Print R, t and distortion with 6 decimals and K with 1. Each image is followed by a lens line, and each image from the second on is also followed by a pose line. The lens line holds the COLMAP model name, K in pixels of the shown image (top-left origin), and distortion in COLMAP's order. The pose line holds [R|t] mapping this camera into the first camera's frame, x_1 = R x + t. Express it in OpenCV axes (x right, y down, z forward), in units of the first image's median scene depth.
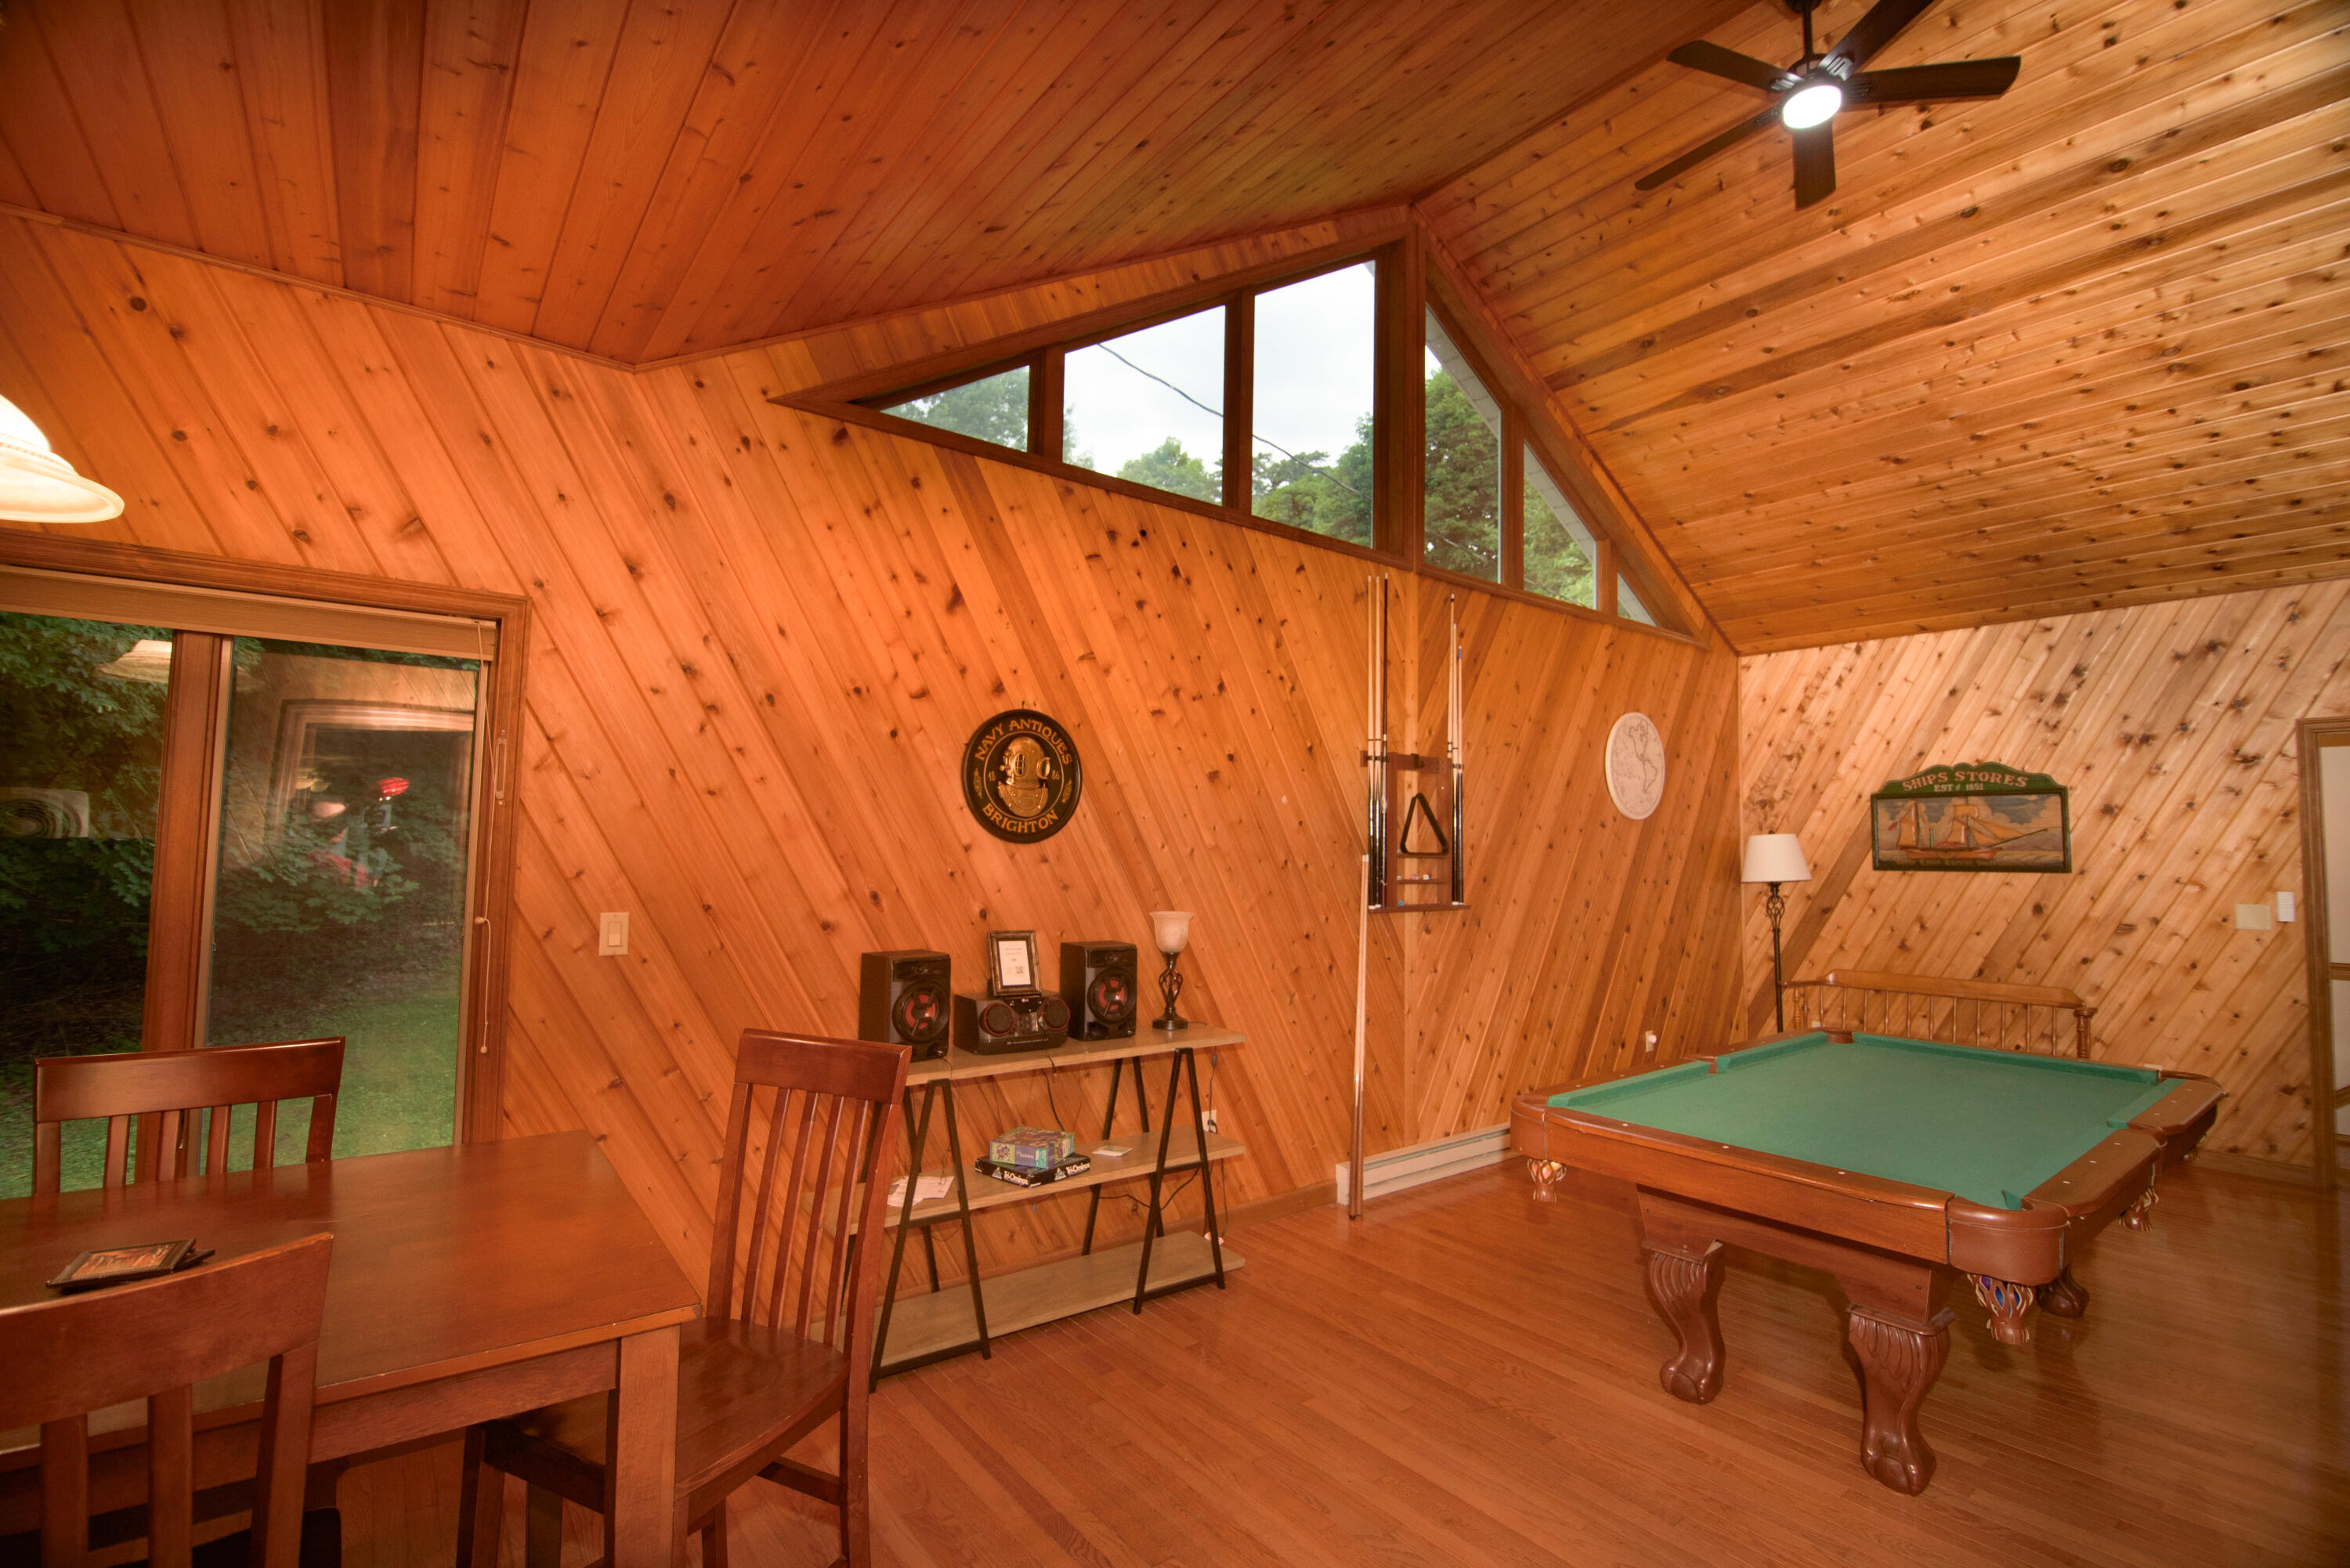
lens RADIAL K [[1037.0, 0, 1174.9], [0, 1037.0, 790.9], [0, 0, 1]] dist [-0.023857, -0.000442]
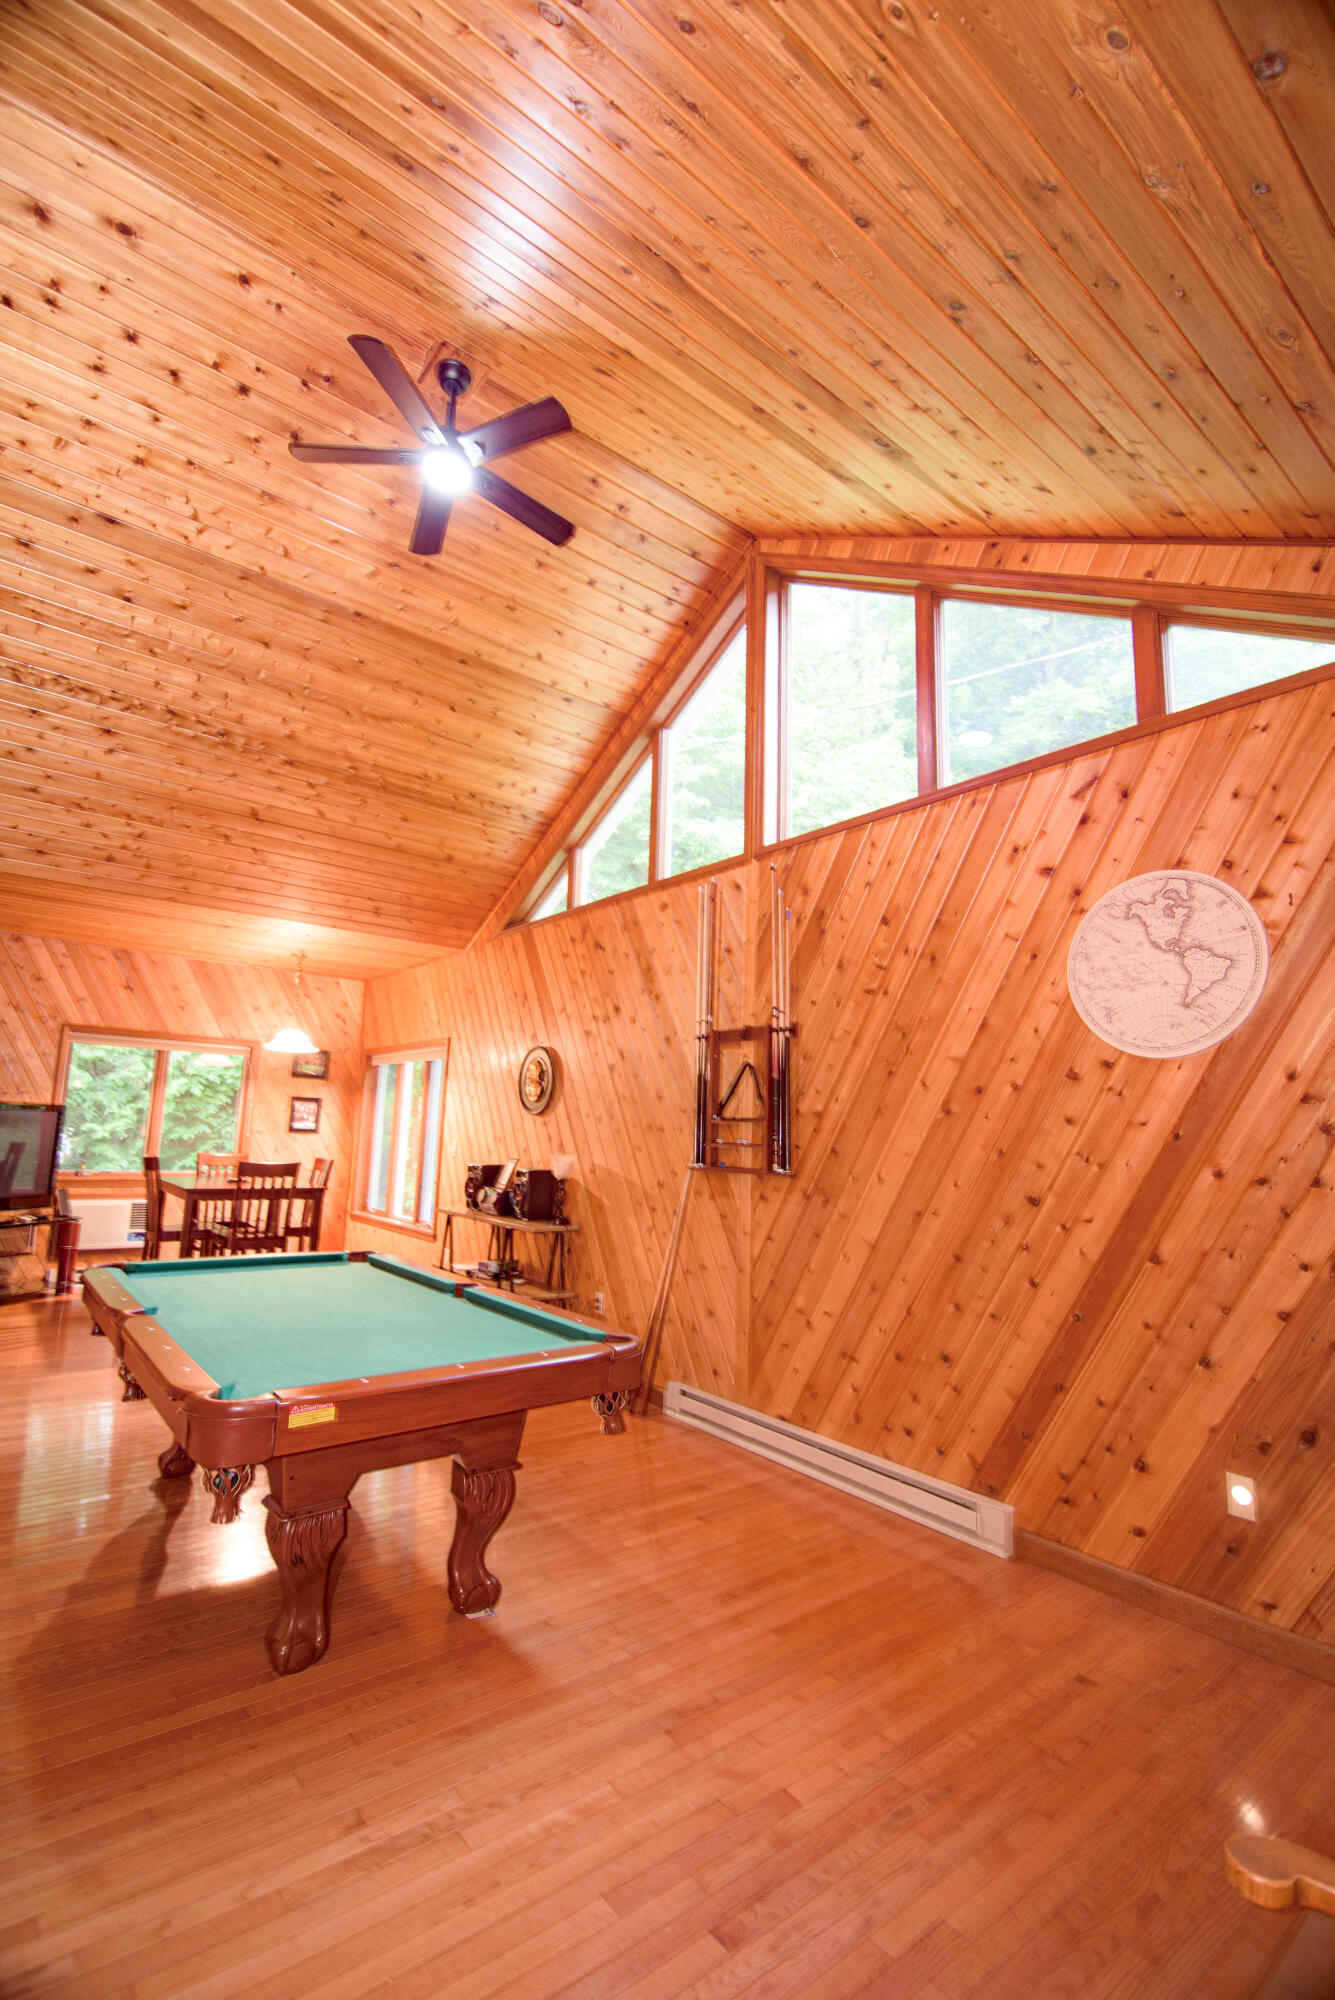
lens RADIAL K [[882.6, 0, 668.5], [0, 882.6, 995.5], [0, 0, 1]] dist [-0.023857, -0.000442]
pose [[0.000521, -0.158322, -0.987387, 1.140088], [0.029953, 0.986947, -0.158236, 0.075092], [0.999551, -0.029493, 0.005257, 0.914549]]
